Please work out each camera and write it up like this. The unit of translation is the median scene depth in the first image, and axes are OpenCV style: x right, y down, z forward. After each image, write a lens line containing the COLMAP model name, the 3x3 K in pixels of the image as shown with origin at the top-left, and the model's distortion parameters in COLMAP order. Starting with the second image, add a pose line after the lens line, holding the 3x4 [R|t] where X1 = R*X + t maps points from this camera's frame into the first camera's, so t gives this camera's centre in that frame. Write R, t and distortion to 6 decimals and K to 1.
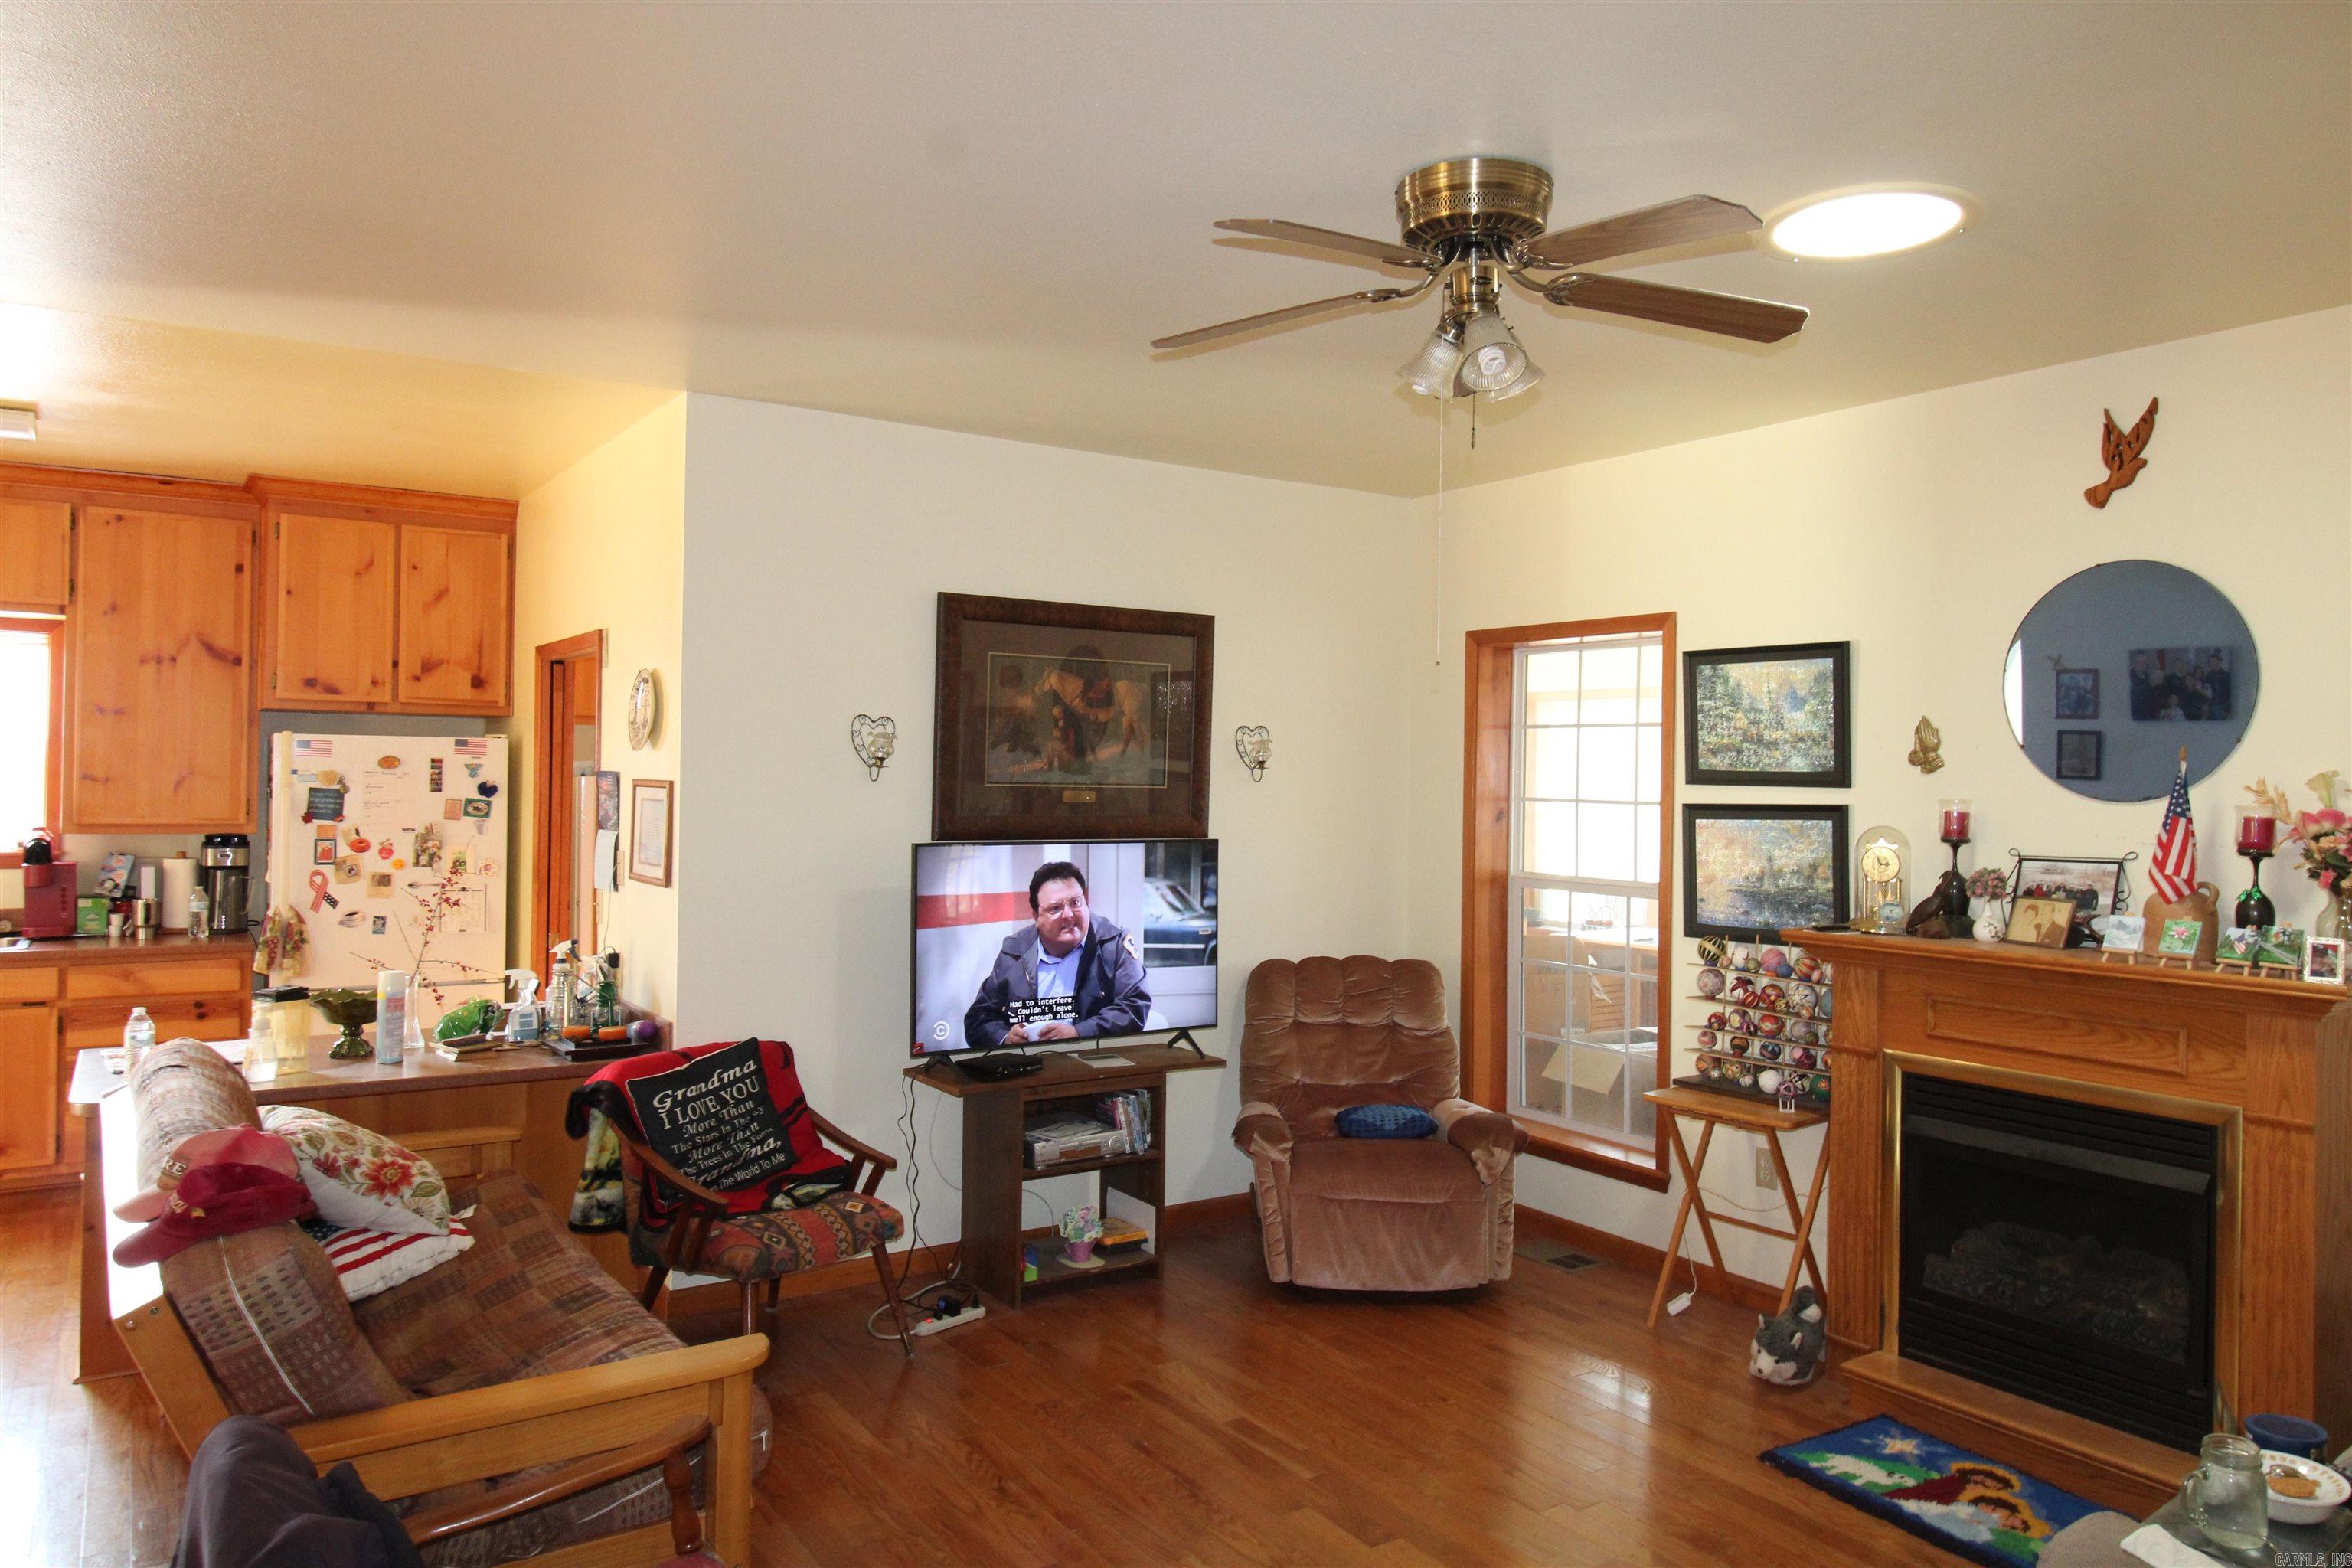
lens RADIAL K [[1572.1, 0, 1221.3], [0, 1572.1, 772.8], [0, 0, 1]] dist [0.013621, -0.013768]
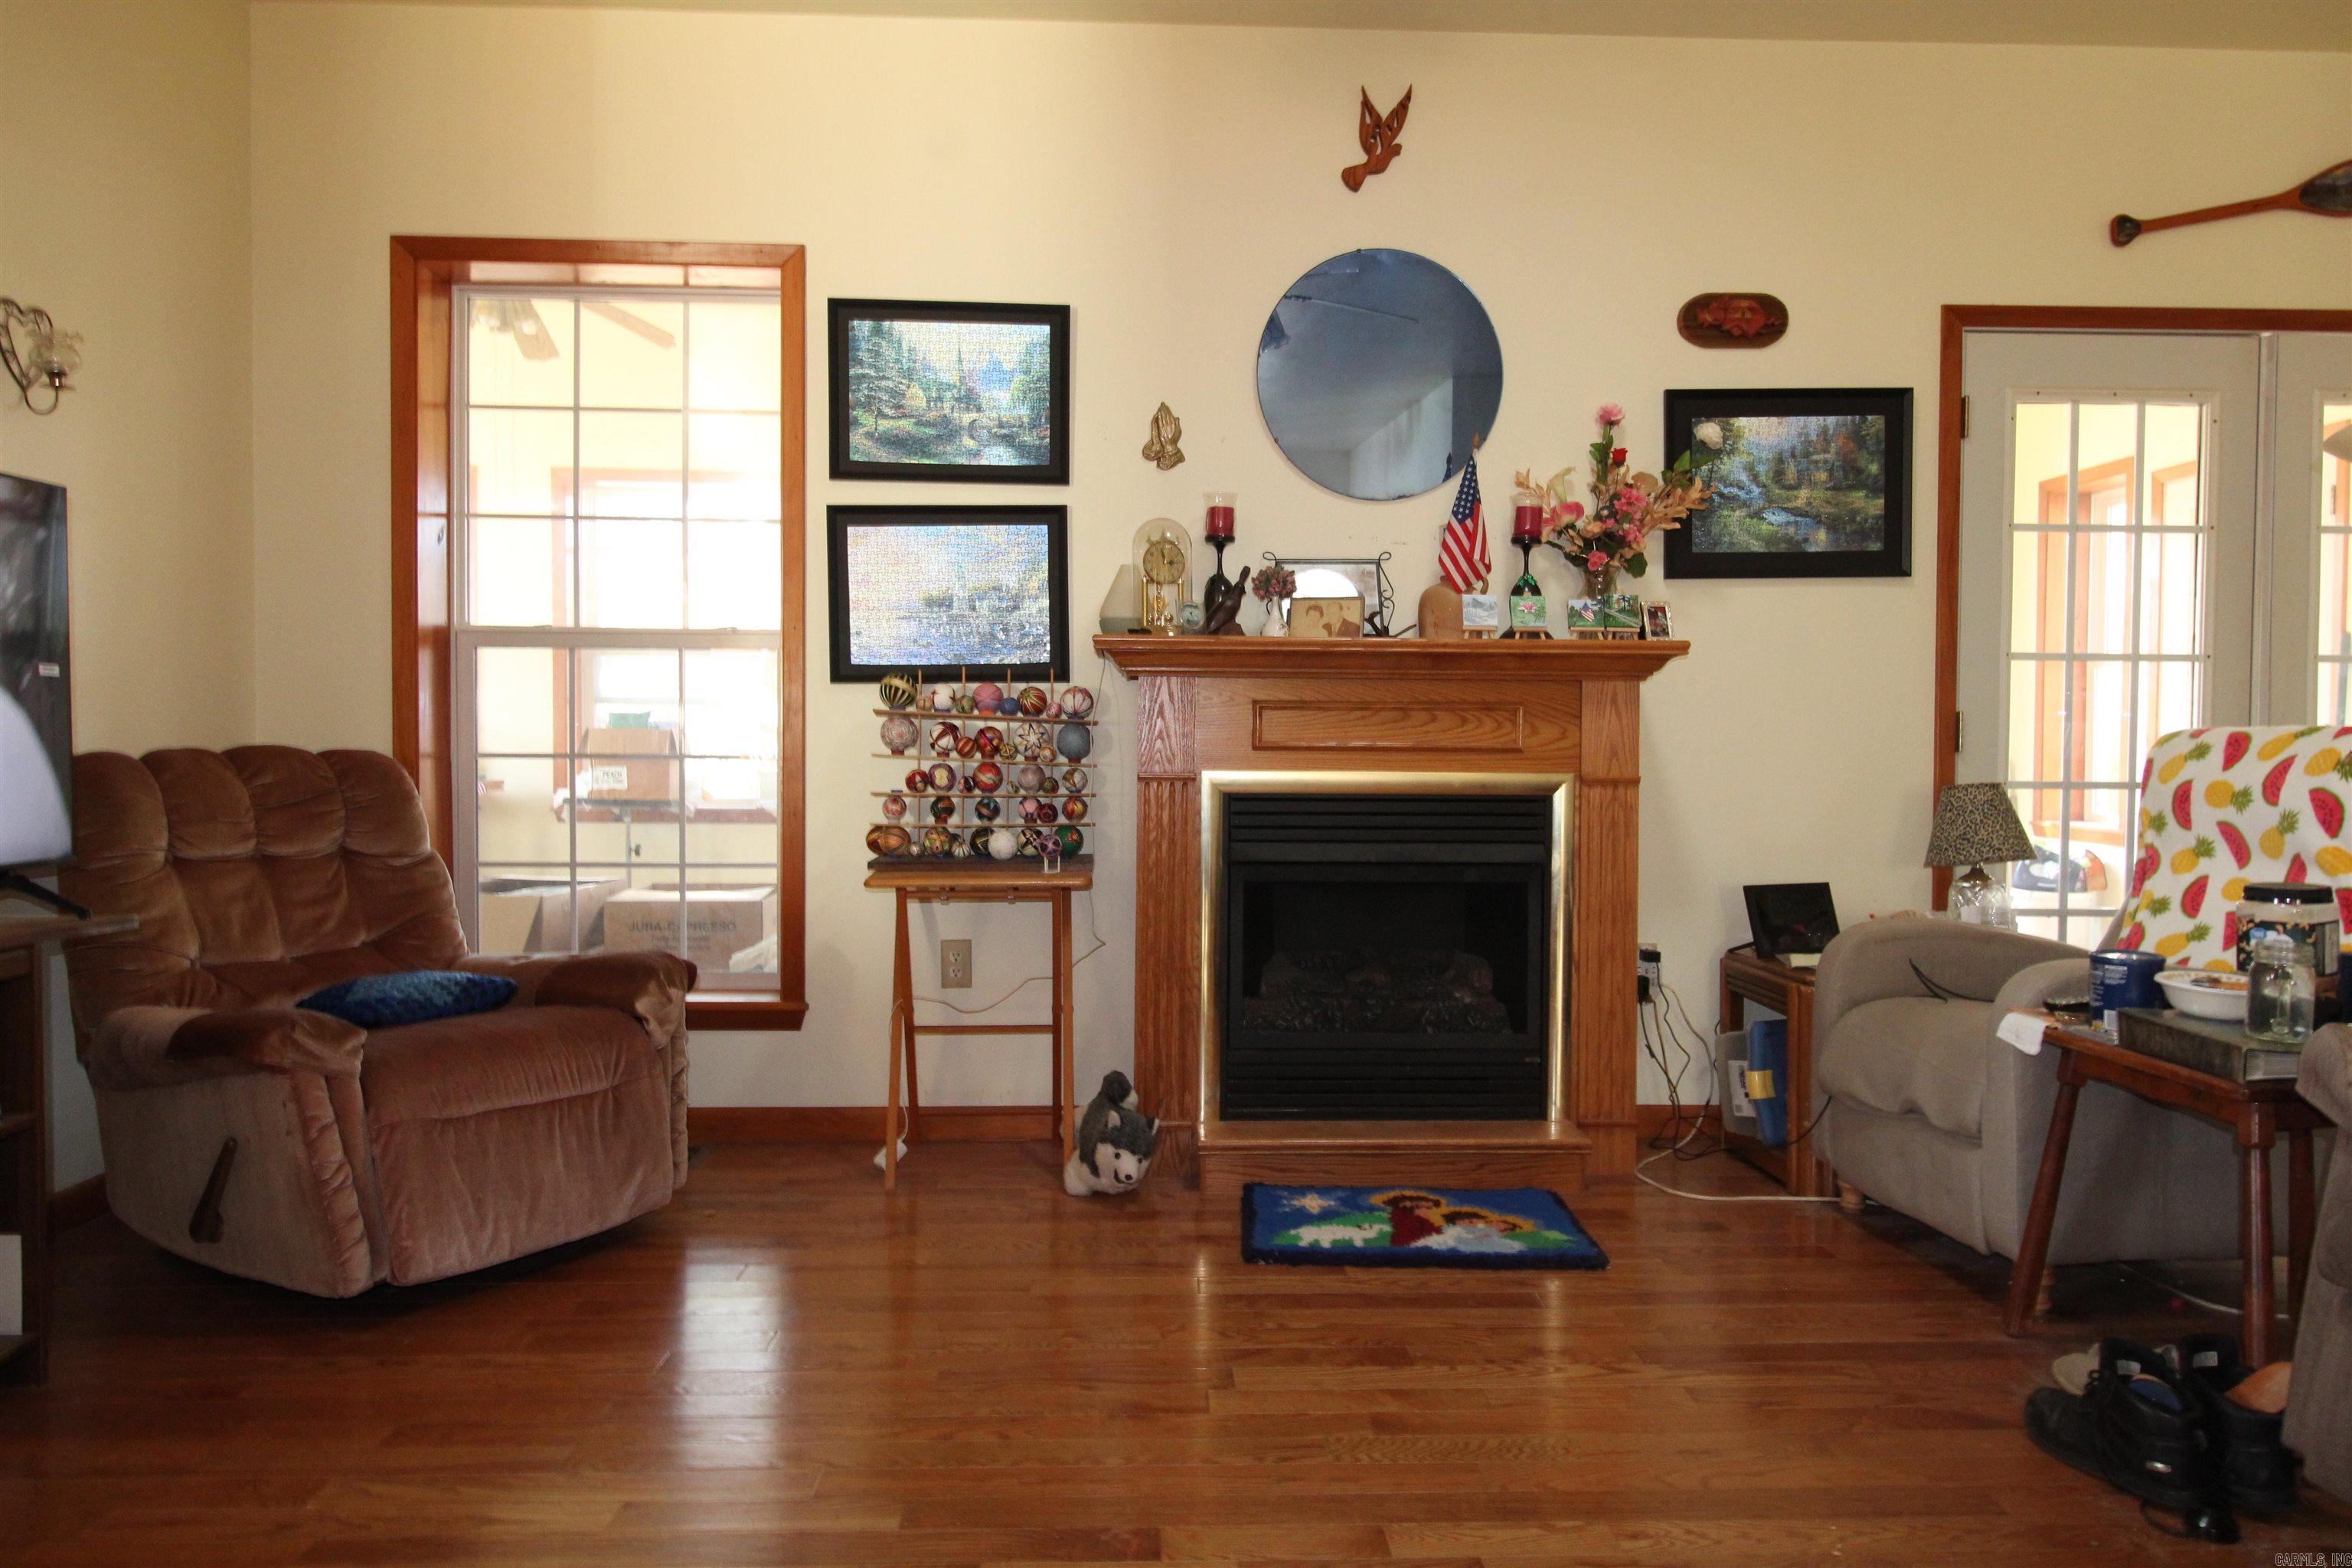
lens RADIAL K [[1572.1, 0, 1176.1], [0, 1572.1, 785.5], [0, 0, 1]] dist [0.013621, -0.013768]
pose [[0.532217, -0.031185, 0.846033, -0.286490], [-0.000520, 0.999309, 0.037162, 0.140706], [-0.846608, -0.020218, 0.531833, 0.518290]]
